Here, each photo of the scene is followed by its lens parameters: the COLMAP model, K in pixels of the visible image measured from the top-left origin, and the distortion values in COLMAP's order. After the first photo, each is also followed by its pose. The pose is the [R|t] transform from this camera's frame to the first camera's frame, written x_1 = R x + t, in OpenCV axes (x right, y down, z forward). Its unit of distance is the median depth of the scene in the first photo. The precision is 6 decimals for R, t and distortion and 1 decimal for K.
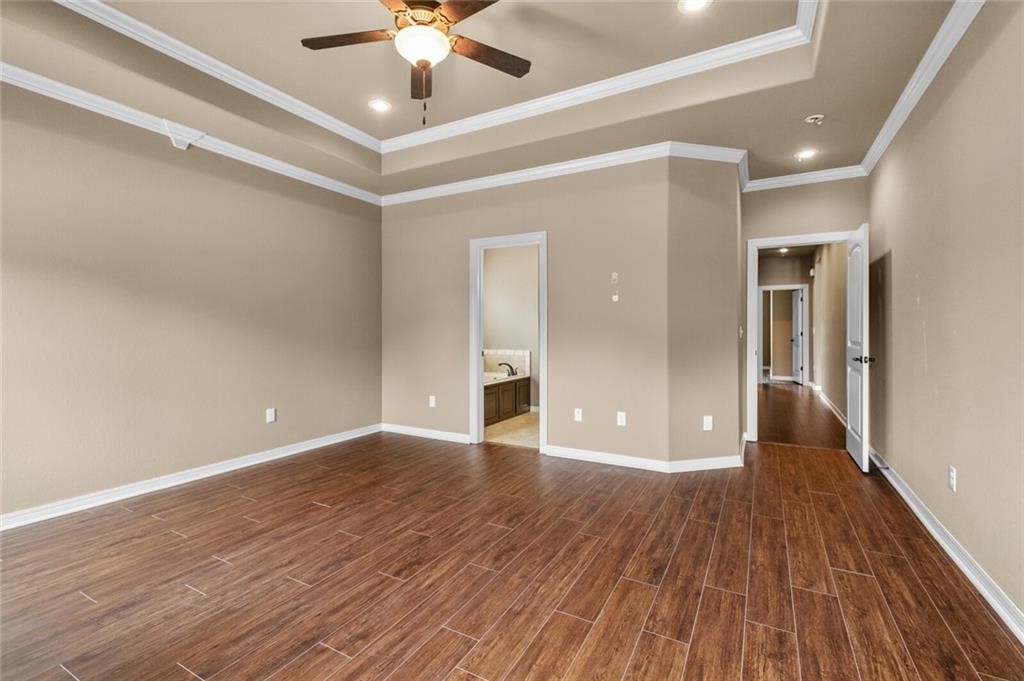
lens RADIAL K [[453.6, 0, 511.2], [0, 453.6, 334.1], [0, 0, 1]] dist [0.004094, -0.000131]
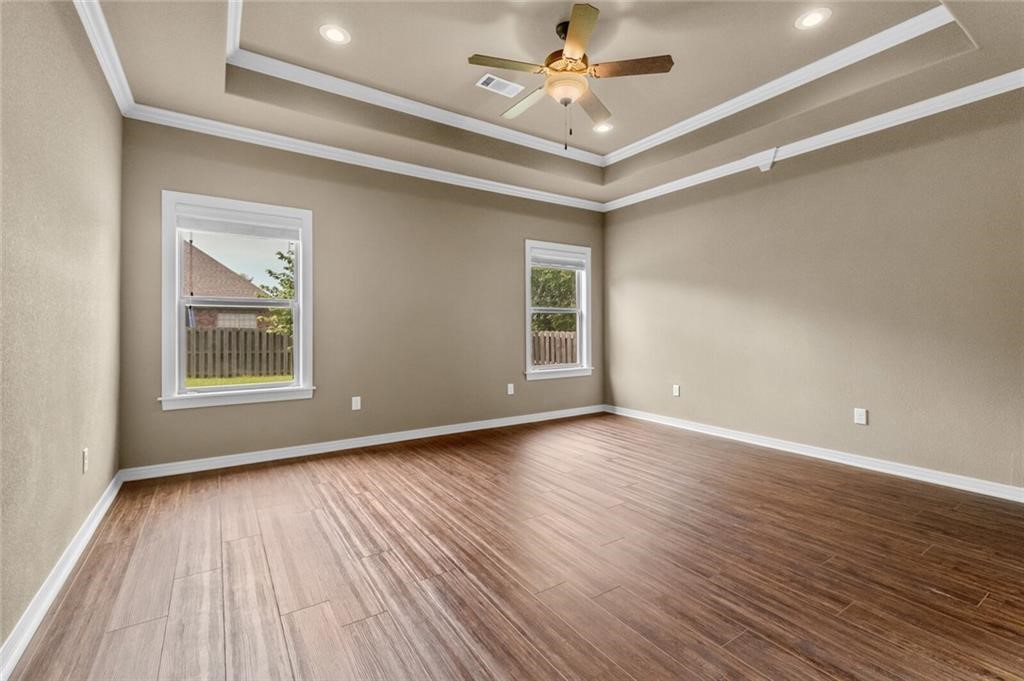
lens RADIAL K [[453.6, 0, 511.2], [0, 453.6, 334.1], [0, 0, 1]] dist [0.004094, -0.000131]
pose [[-0.500218, 0.004978, -0.865885, 0.628657], [-0.003235, 0.999966, 0.007617, 0.019976], [0.865893, 0.006611, -0.500185, 0.965646]]
